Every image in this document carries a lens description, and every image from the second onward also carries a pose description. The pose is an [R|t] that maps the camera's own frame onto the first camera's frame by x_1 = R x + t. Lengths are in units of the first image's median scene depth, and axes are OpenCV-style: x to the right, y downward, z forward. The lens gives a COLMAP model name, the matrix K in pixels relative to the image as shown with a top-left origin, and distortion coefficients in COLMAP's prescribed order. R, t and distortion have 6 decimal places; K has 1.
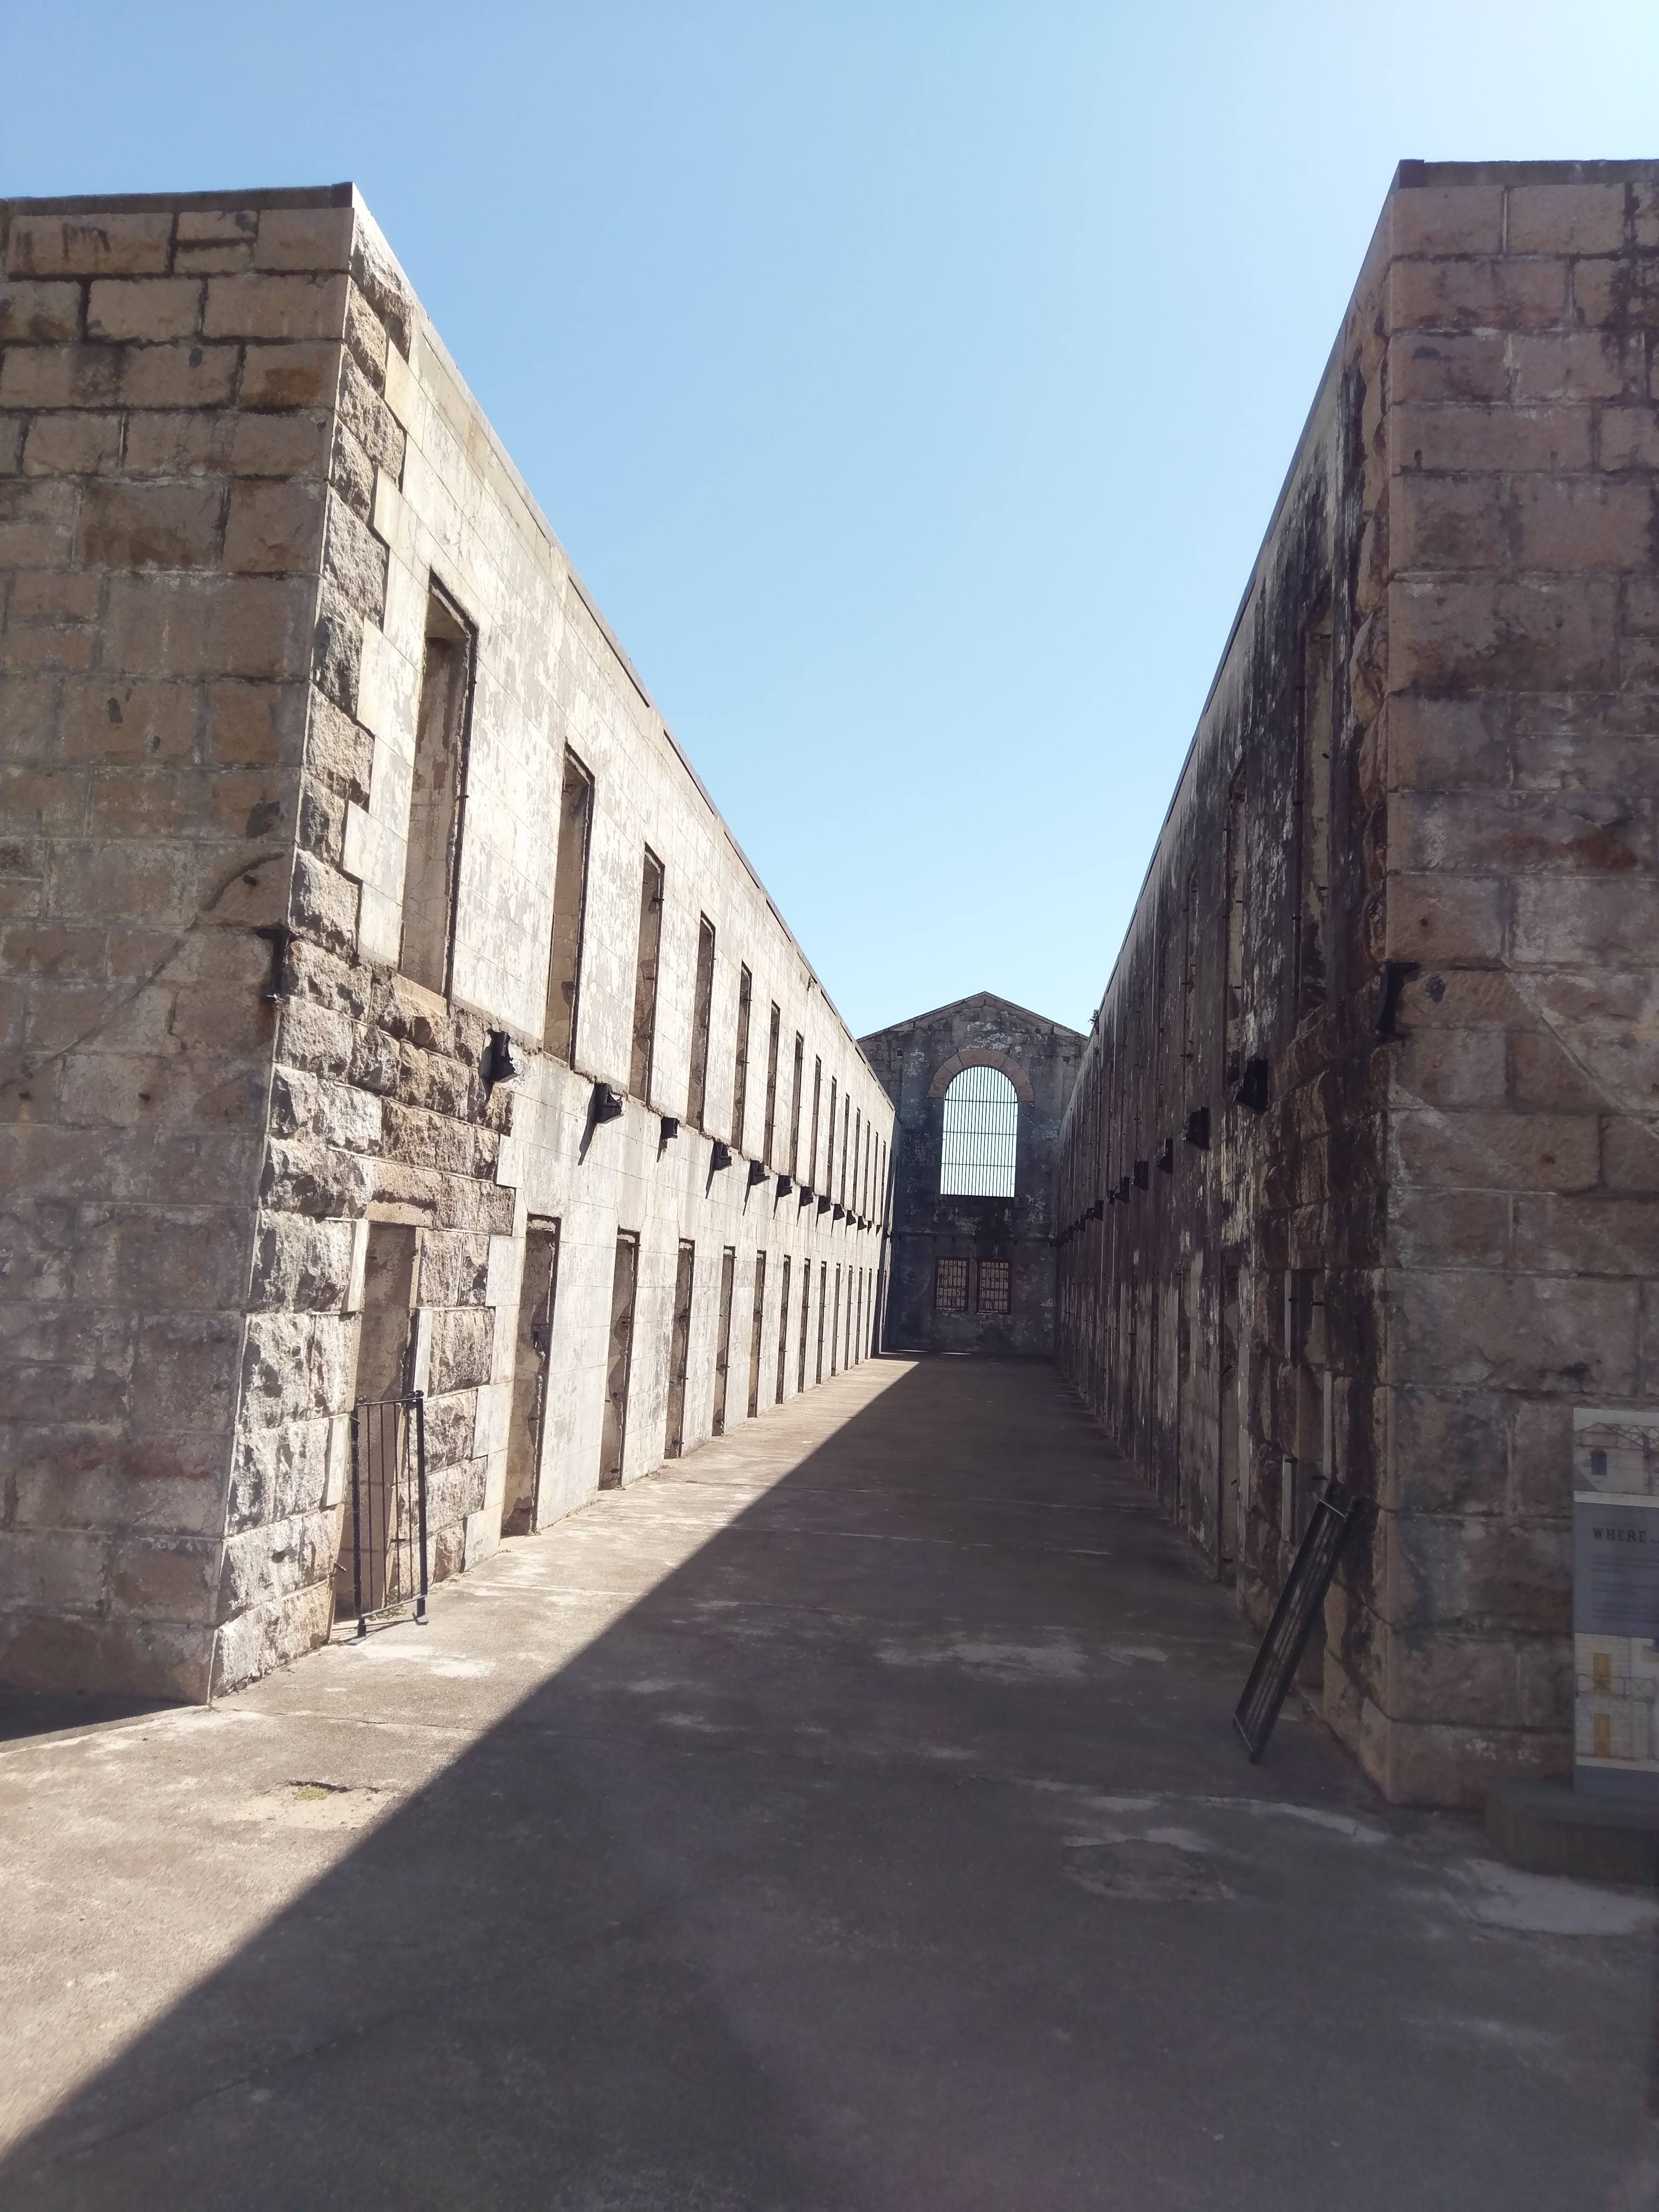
lens RADIAL K [[1660.6, 0, 794.4], [0, 1660.6, 1021.3], [0, 0, 1]] dist [0.013271, -0.005499]
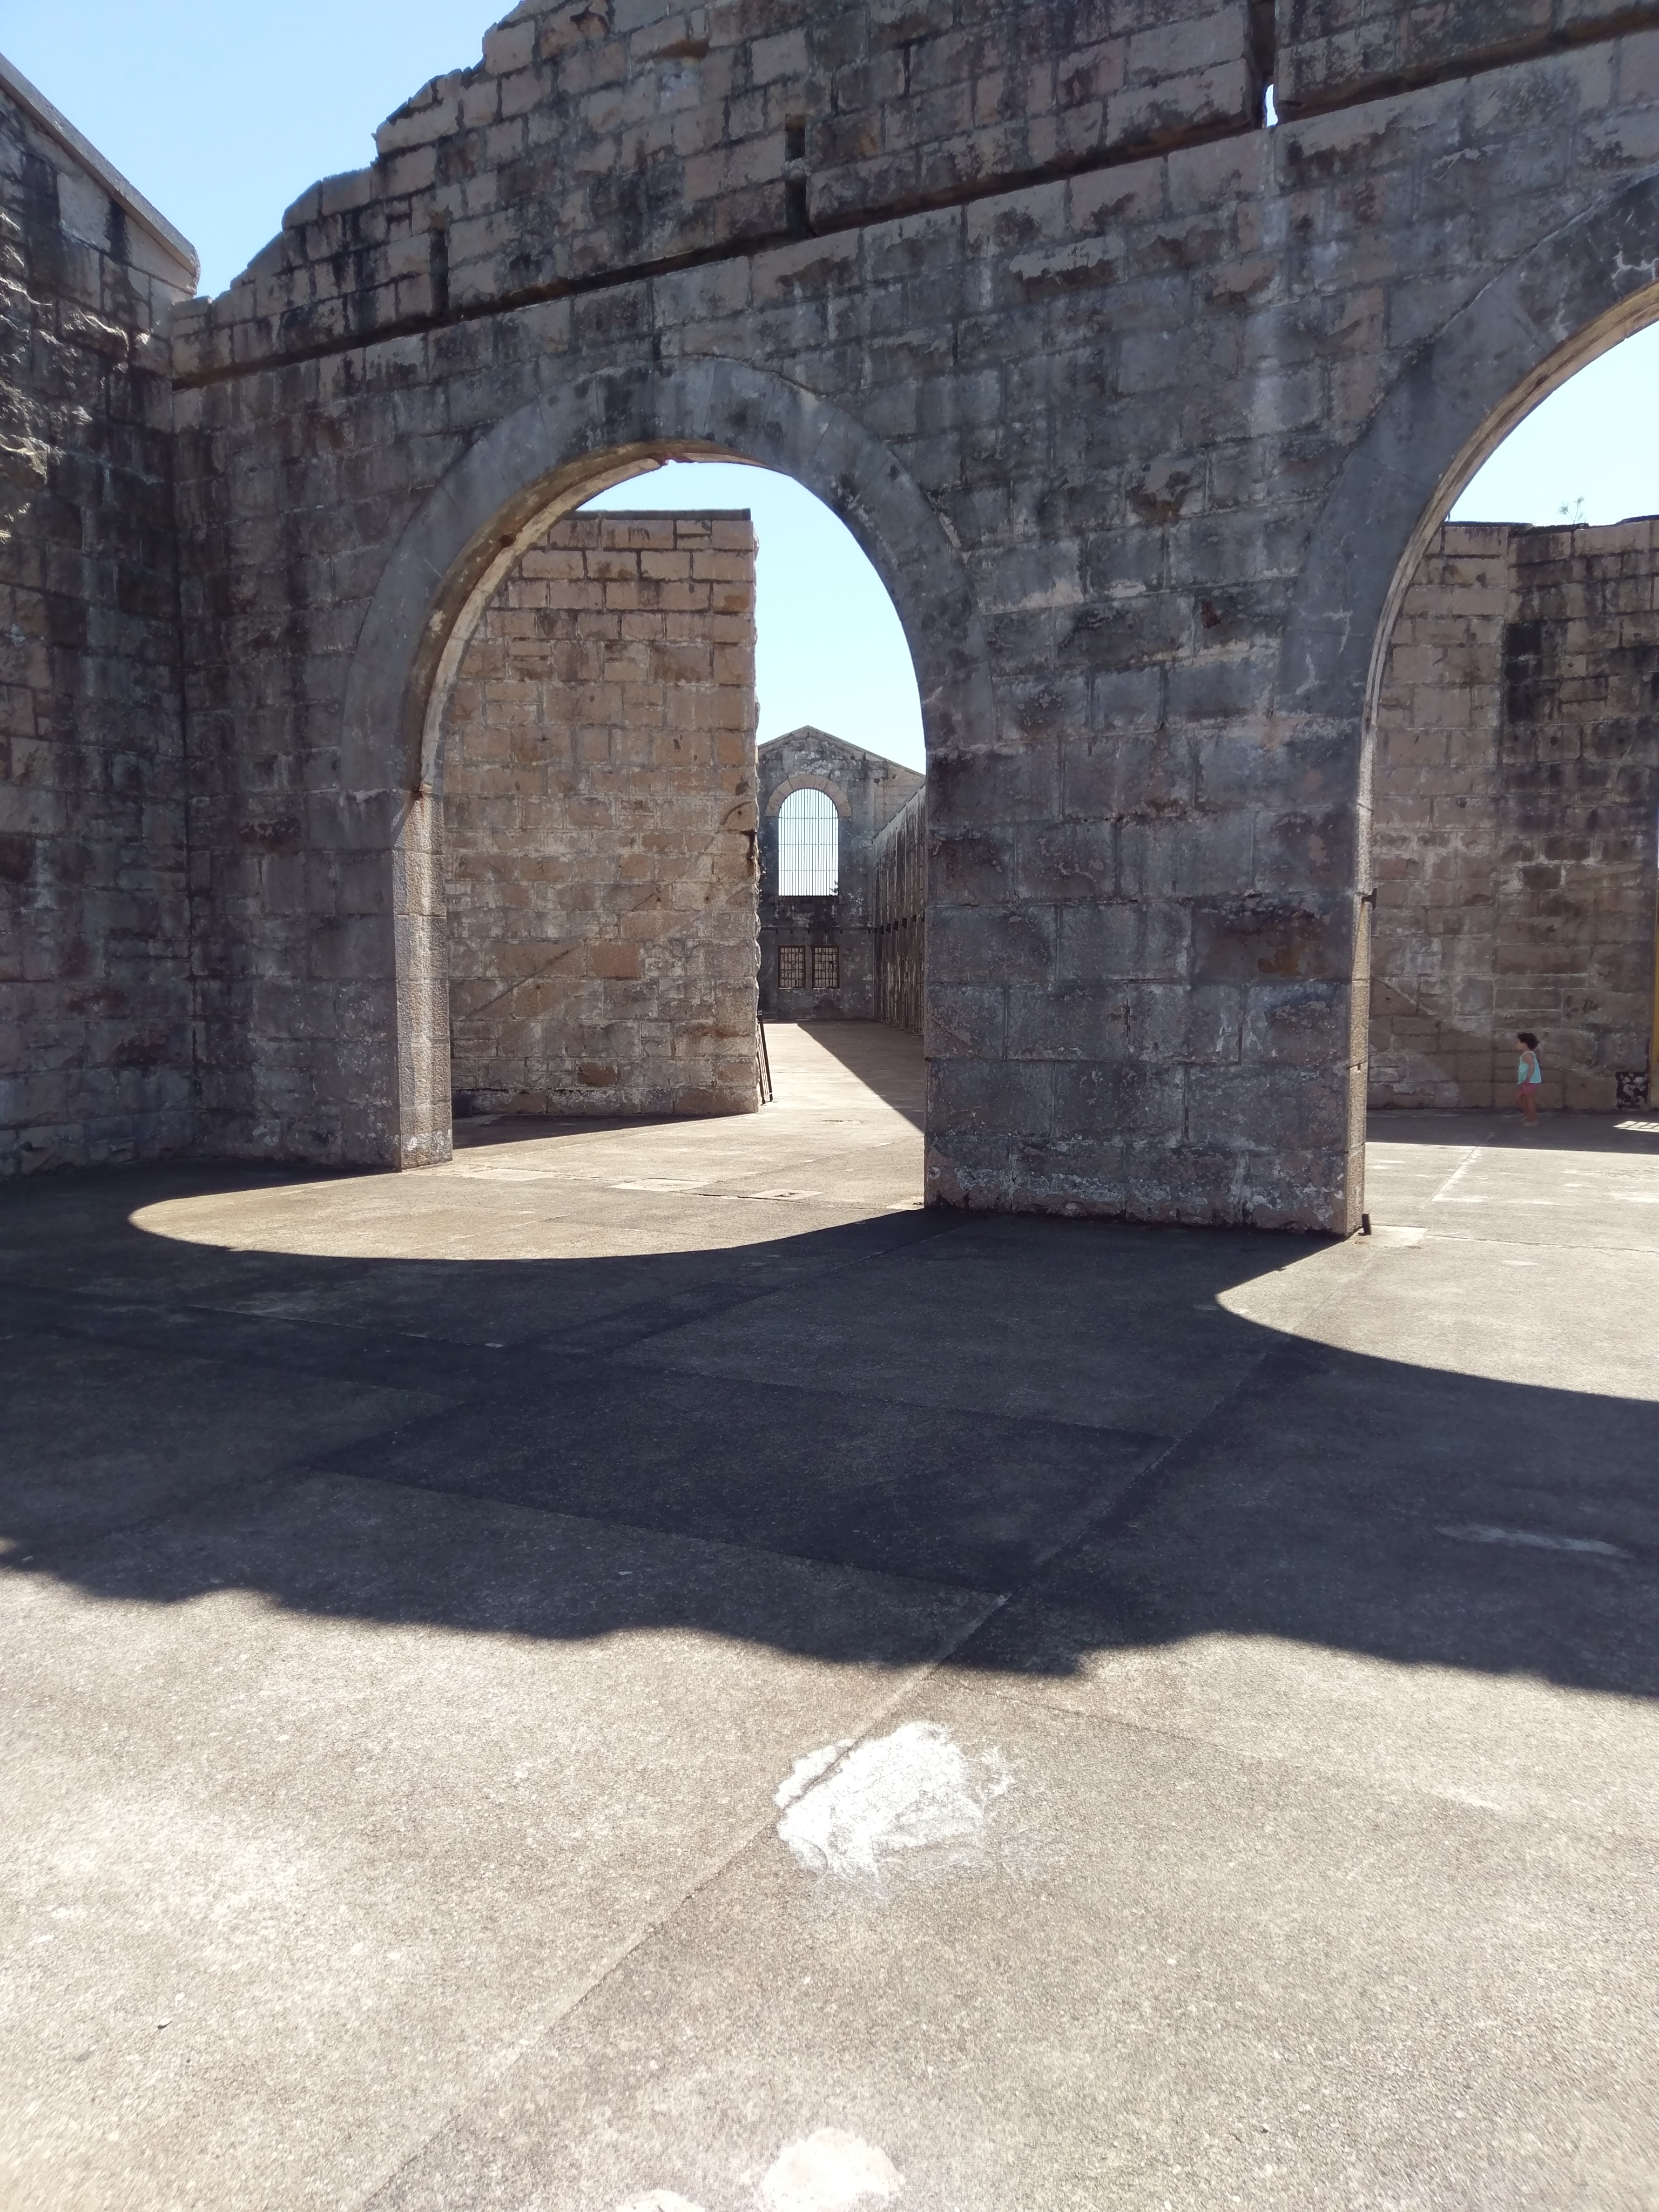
lens RADIAL K [[1660.6, 0, 829.3], [0, 1660.6, 1107.5], [0, 0, 1]] dist [0.013271, -0.005499]
pose [[0.983794, -0.065574, 0.166882, -0.616385], [0.024509, 0.971170, 0.237123, -0.235384], [-0.177620, -0.229190, 0.957039, -1.520320]]
